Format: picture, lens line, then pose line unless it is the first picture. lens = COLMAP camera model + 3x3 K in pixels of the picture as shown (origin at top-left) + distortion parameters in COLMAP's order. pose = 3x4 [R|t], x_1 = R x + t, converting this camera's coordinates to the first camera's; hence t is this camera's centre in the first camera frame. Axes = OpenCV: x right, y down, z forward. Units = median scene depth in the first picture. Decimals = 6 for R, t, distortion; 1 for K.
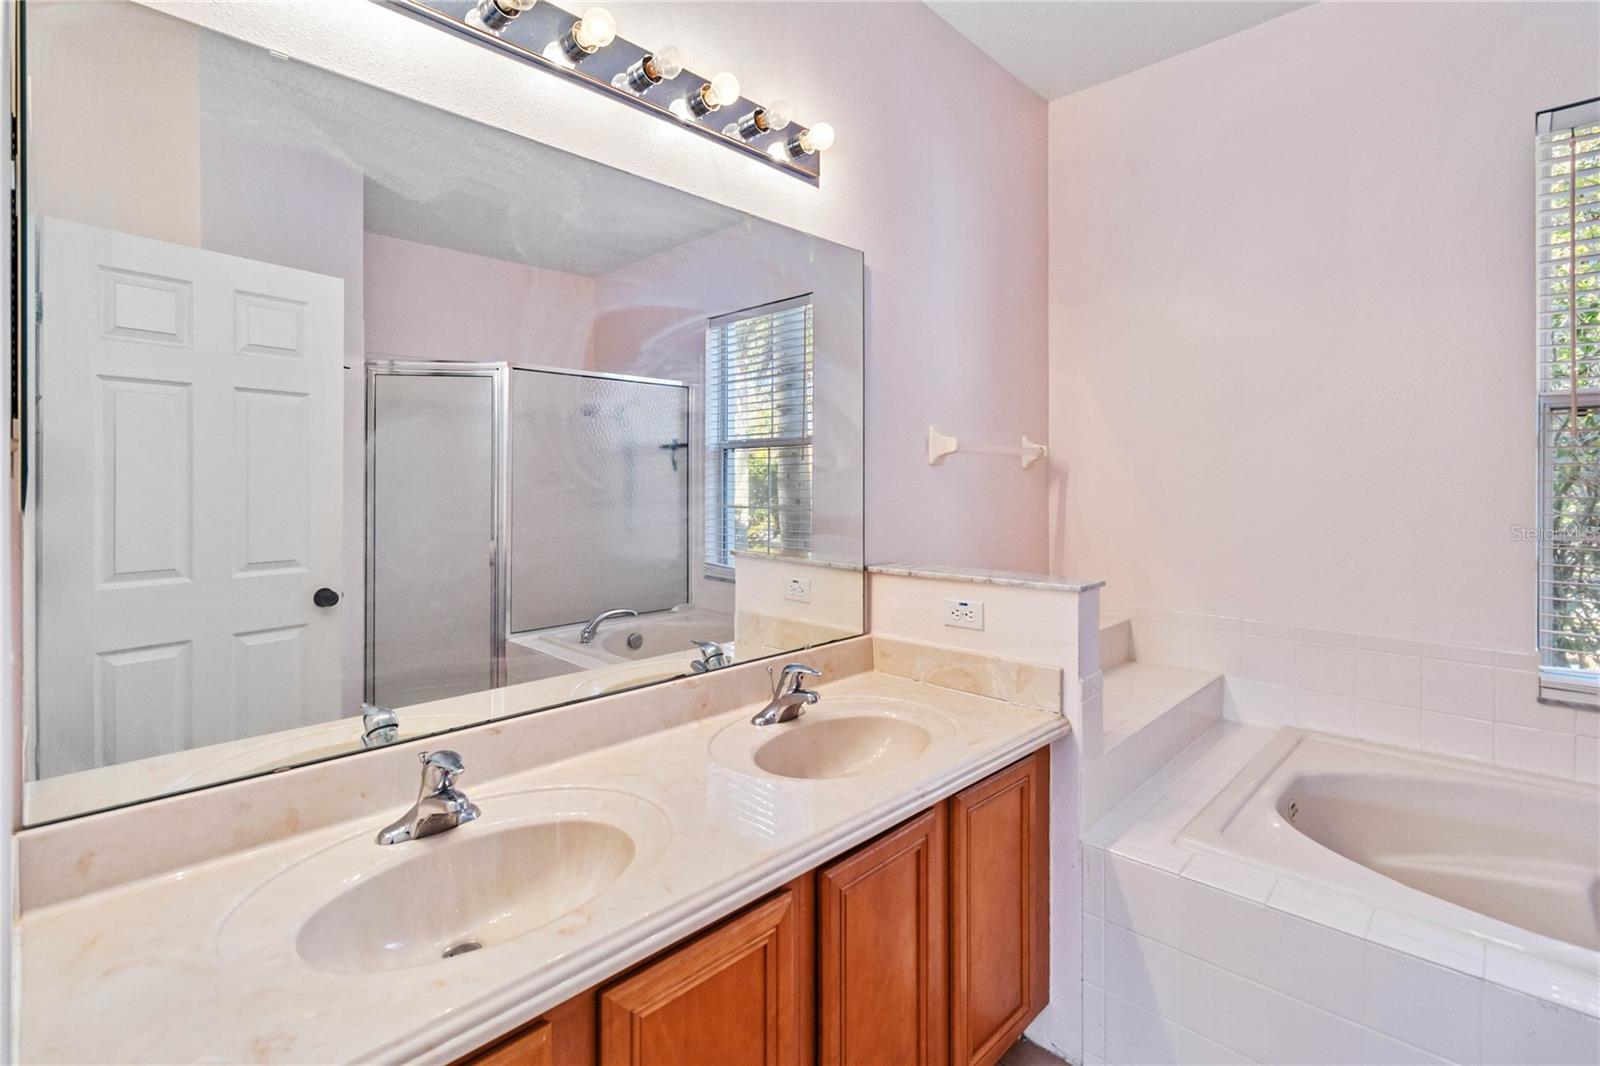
lens RADIAL K [[740.0, 0, 797.2], [0, 740.0, 495.7], [0, 0, 1]] dist [0.003769, 0.000987]
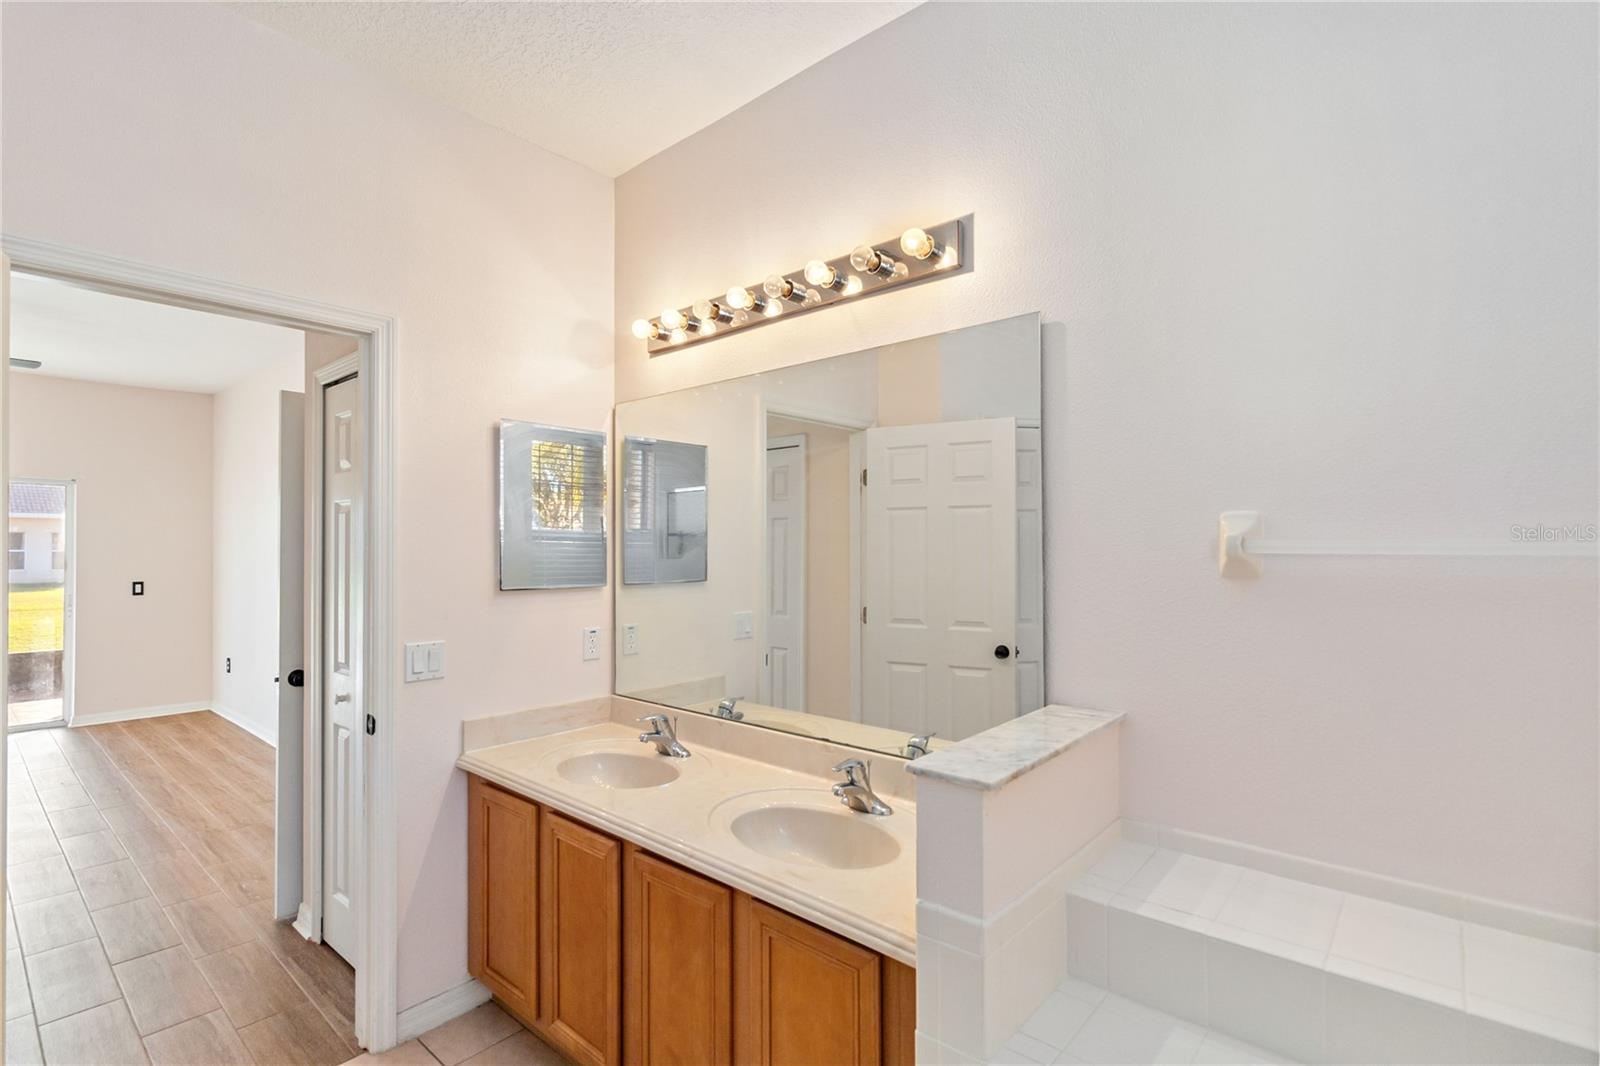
lens RADIAL K [[728.2, 0, 796.7], [0, 728.2, 554.9], [0, 0, 1]] dist [0.002551, 0.000372]
pose [[0.060185, 0.008464, -0.998151, 0.876641], [-0.000999, 0.999964, 0.008419, -0.068557], [0.998187, 0.000490, 0.060191, 0.694481]]
